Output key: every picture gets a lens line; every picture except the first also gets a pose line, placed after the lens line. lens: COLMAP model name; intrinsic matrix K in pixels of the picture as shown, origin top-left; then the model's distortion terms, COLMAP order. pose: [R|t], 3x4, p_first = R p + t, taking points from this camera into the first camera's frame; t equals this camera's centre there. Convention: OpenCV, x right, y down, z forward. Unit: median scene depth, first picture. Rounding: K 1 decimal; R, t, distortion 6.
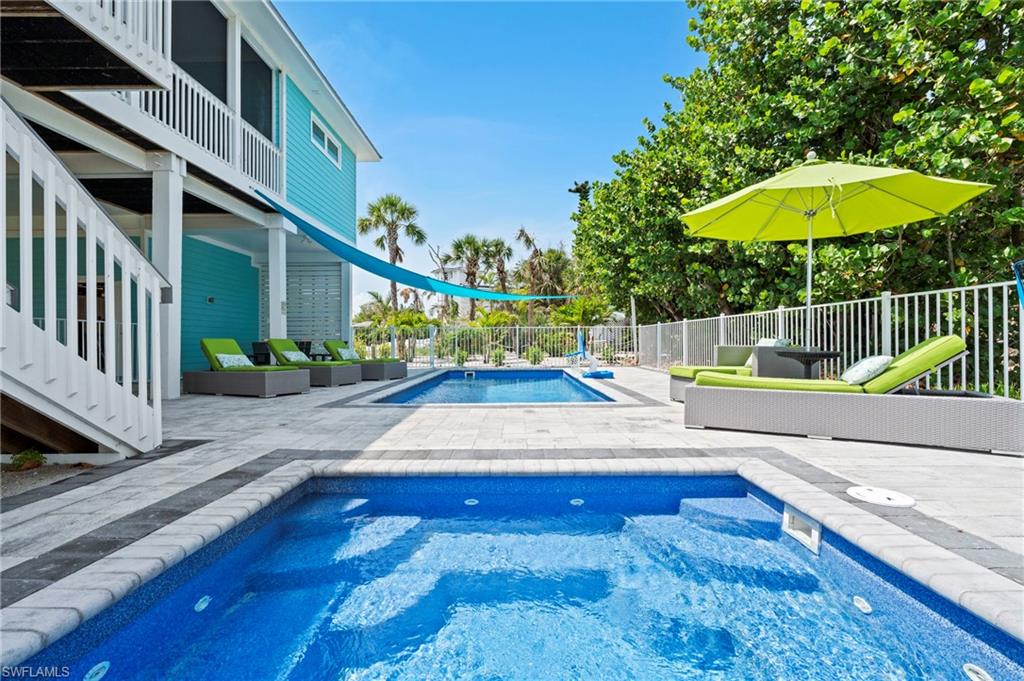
lens RADIAL K [[460.3, 0, 511.5], [0, 460.3, 342.0], [0, 0, 1]] dist [-0.013591, 0.000158]
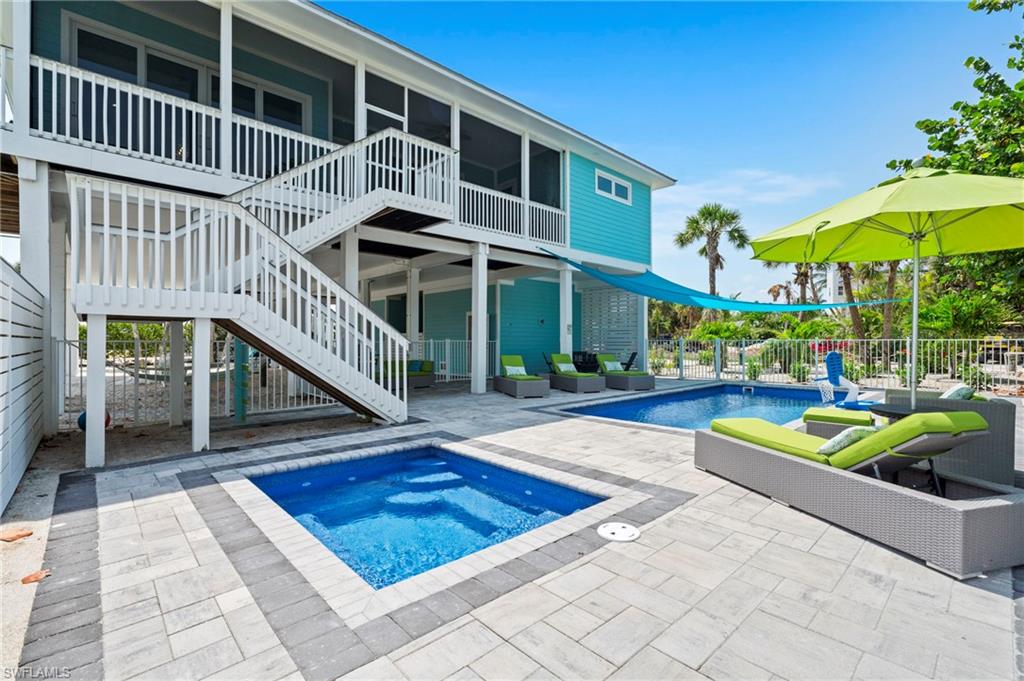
lens RADIAL K [[460.3, 0, 511.8], [0, 460.3, 340.1], [0, 0, 1]] dist [-0.013591, 0.000158]
pose [[0.685482, 0.004942, -0.728073, 0.356833], [-0.002424, 0.999987, 0.004505, -0.049069], [0.728086, -0.001323, 0.685485, -0.027611]]
